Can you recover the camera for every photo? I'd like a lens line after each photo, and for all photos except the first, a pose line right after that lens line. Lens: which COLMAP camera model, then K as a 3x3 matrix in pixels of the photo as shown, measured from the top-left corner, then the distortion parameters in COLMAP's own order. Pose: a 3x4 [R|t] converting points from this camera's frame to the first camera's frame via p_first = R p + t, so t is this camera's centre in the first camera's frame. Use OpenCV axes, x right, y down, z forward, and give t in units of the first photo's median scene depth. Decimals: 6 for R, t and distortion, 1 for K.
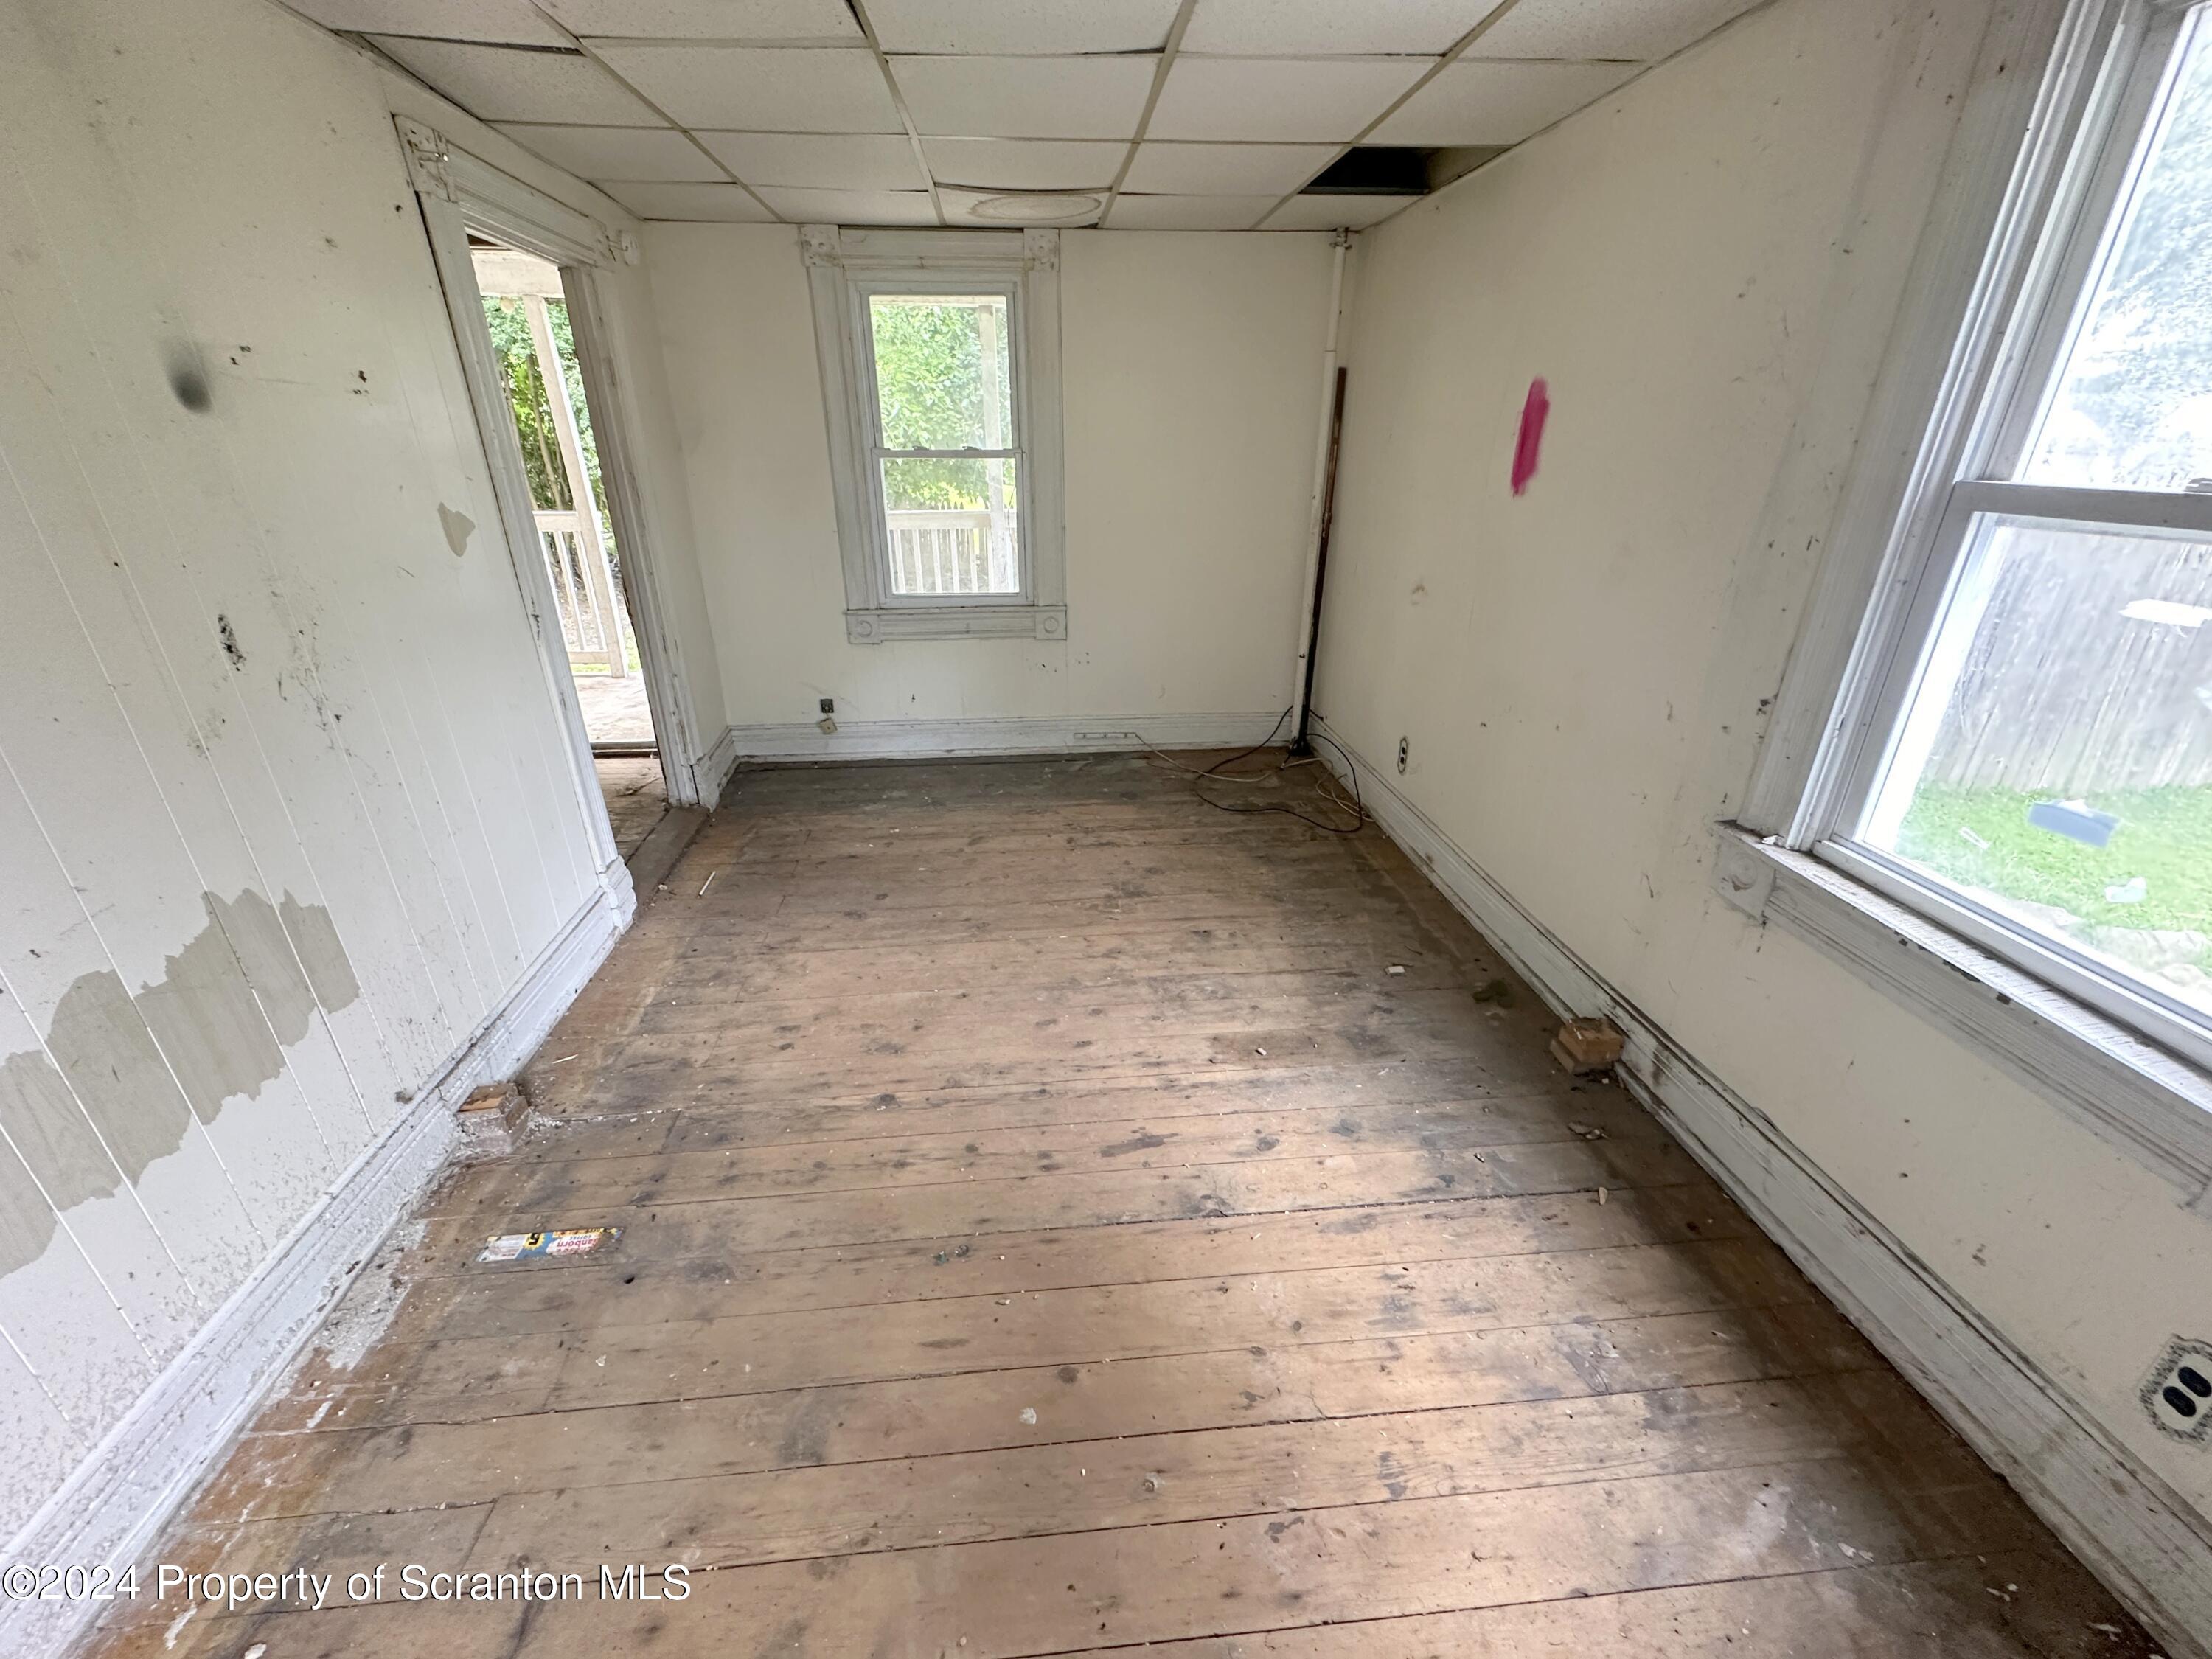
lens RADIAL K [[888.2, 0, 1104.1], [0, 888.2, 834.7], [0, 0, 1]] dist [0.000756, 0.000039]
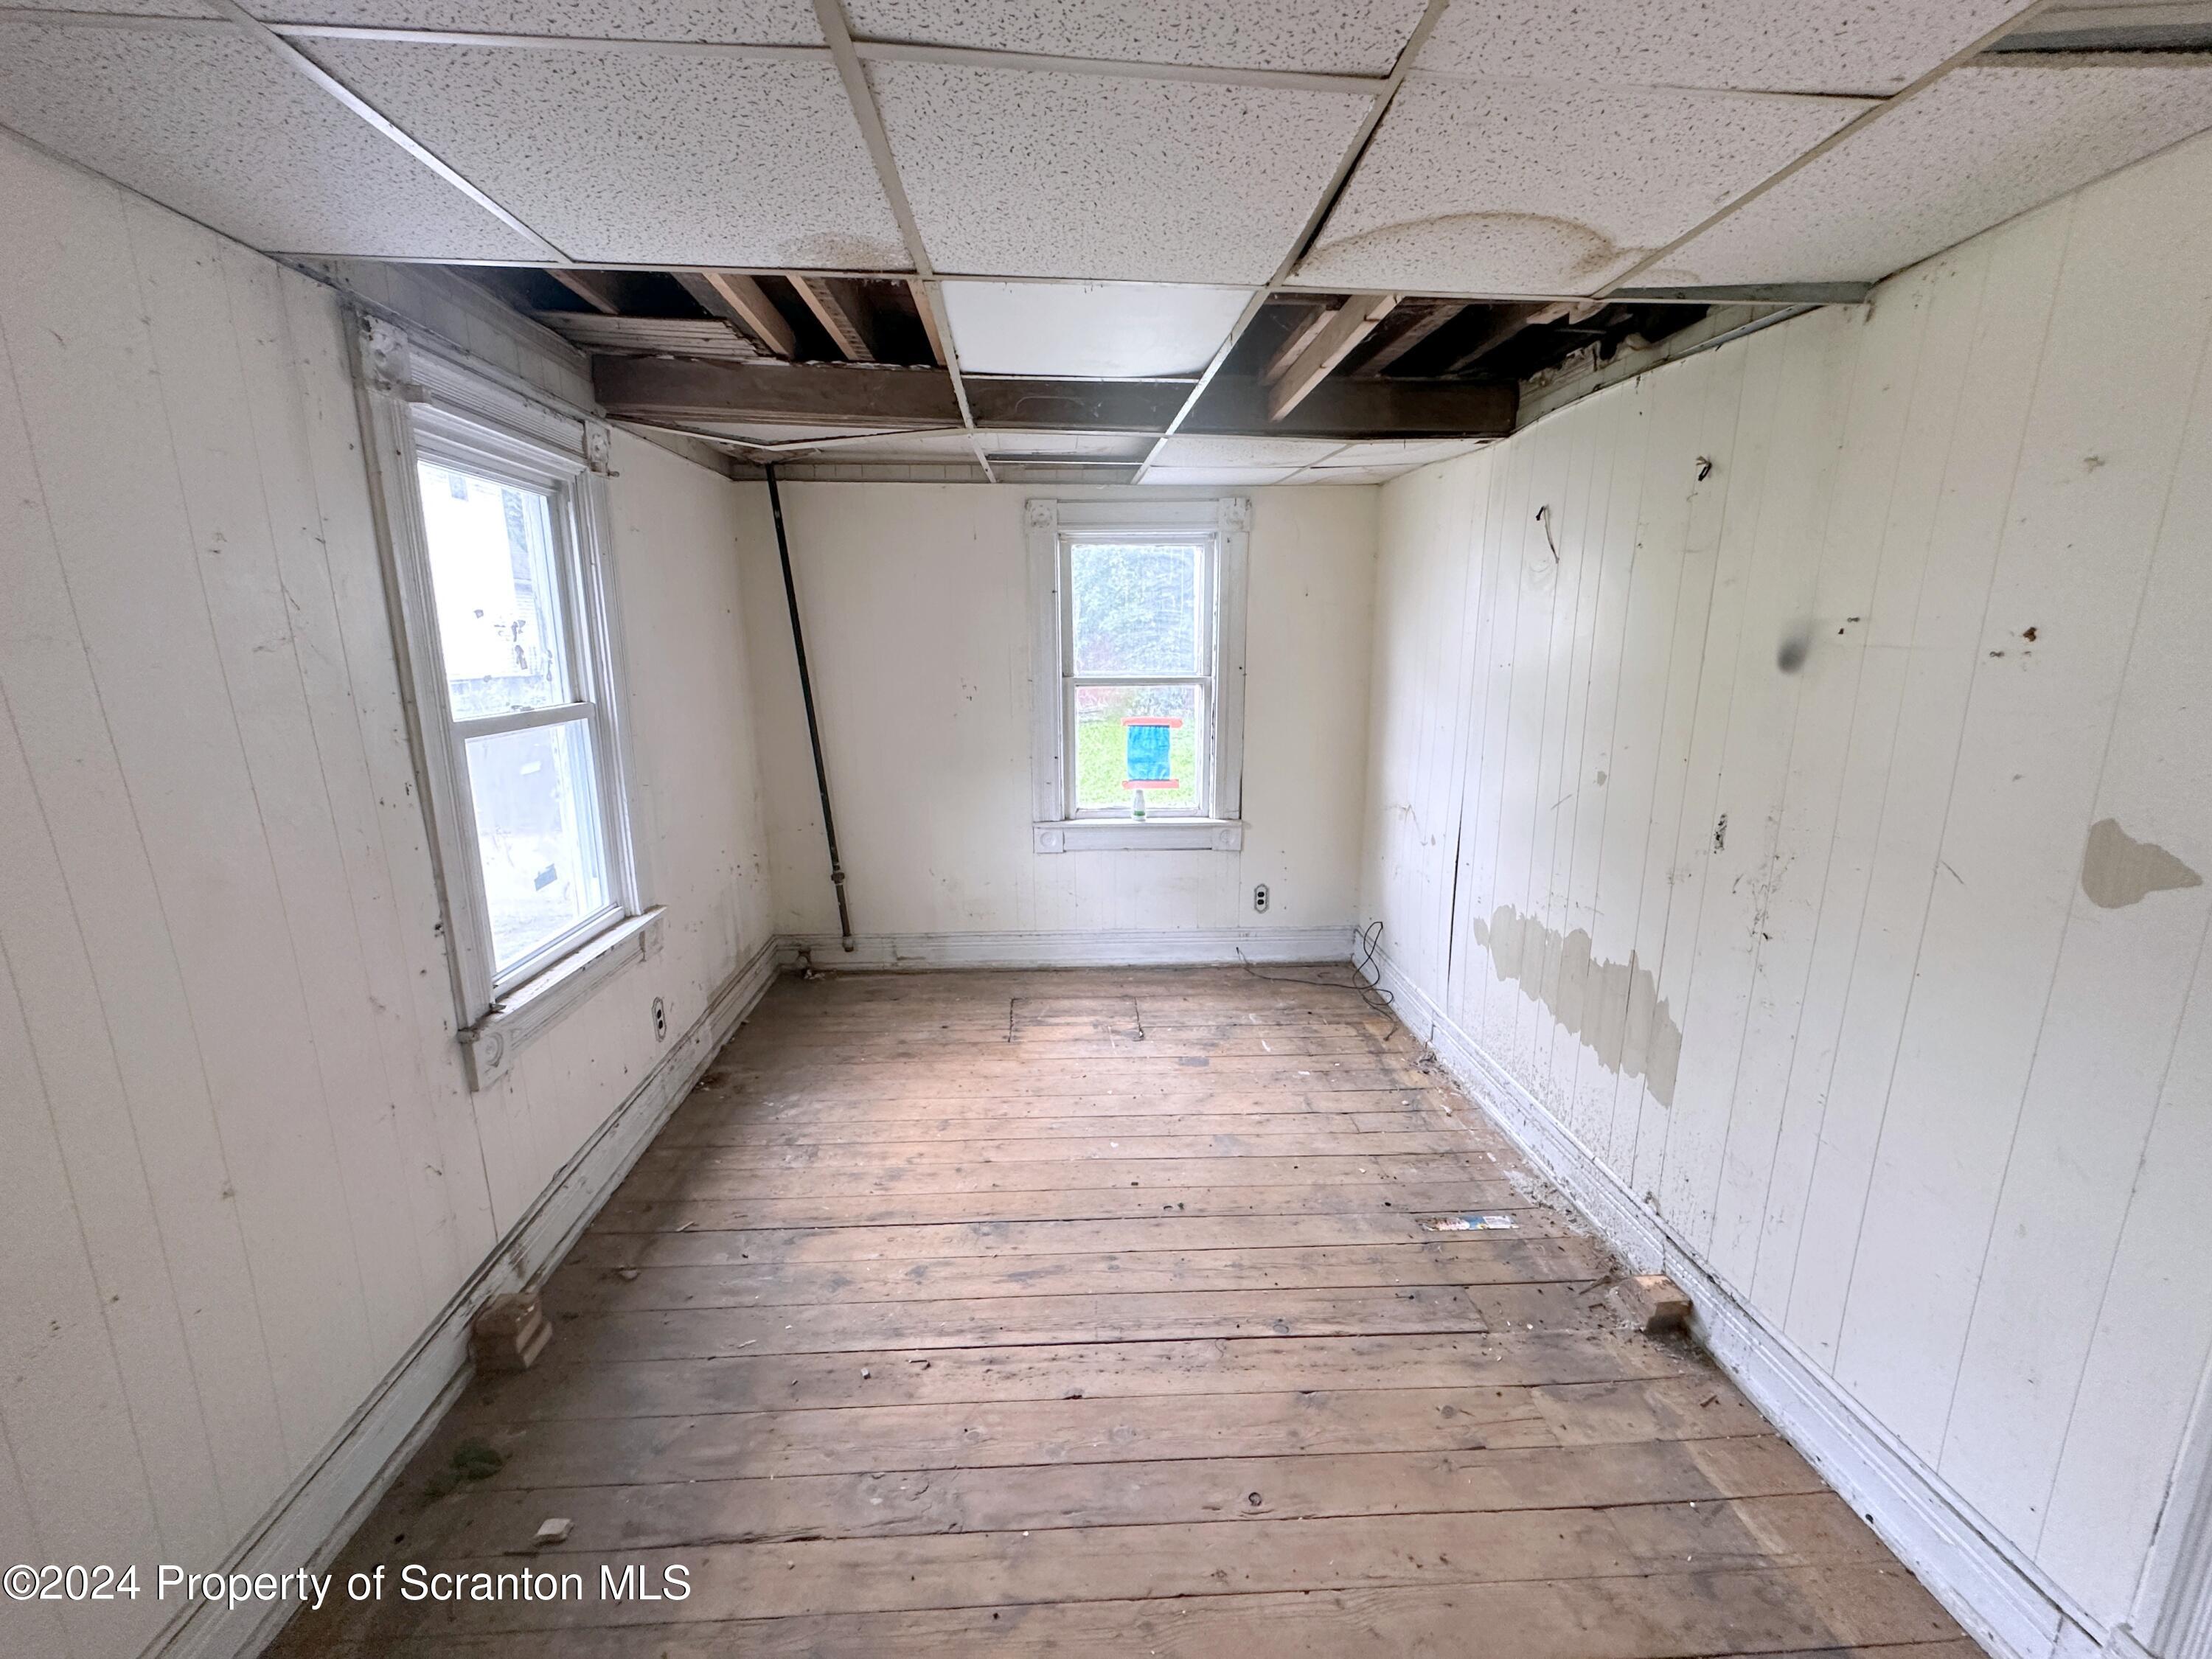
lens RADIAL K [[888.2, 0, 1104.1], [0, 888.2, 834.7], [0, 0, 1]] dist [0.000756, 0.000039]
pose [[-0.999565, -0.000487, 0.029480, -0.100096], [0.017327, 0.799292, 0.600693, -0.891668], [-0.023856, 0.600943, -0.798936, 1.813693]]
